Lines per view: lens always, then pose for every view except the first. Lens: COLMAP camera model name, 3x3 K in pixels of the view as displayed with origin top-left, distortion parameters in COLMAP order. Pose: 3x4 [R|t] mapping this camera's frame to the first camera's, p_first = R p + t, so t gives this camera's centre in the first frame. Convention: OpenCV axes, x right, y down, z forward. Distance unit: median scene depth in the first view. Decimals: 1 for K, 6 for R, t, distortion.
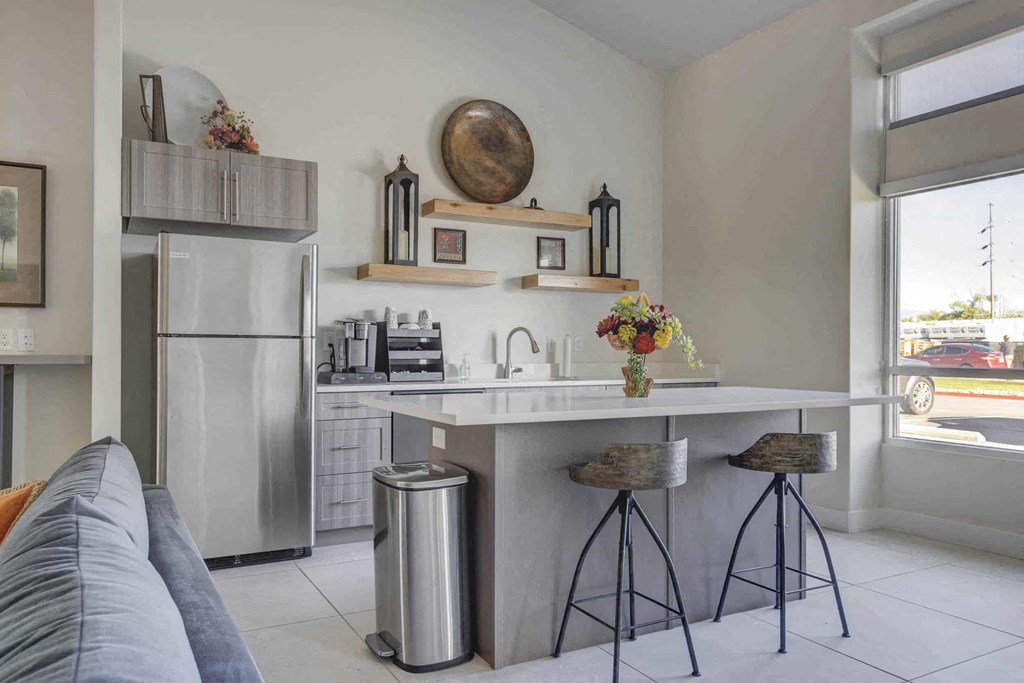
lens RADIAL K [[776.1, 0, 540.1], [0, 776.1, 351.5], [0, 0, 1]] dist [0.012627, -0.007509]
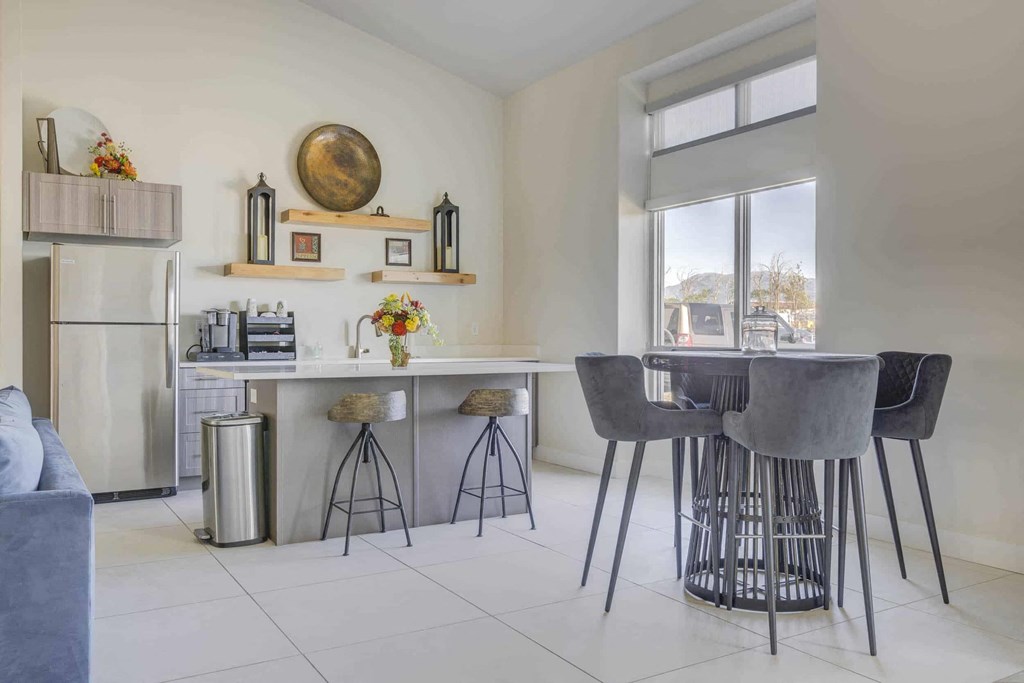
lens RADIAL K [[794.4, 0, 495.7], [0, 794.4, 337.5], [0, 0, 1]] dist [0.032335, -0.015210]
pose [[0.999377, -0.002130, 0.035232, 0.169446], [0.002106, 0.999998, 0.000728, 0.003660], [-0.035233, -0.000653, 0.999379, -0.303069]]
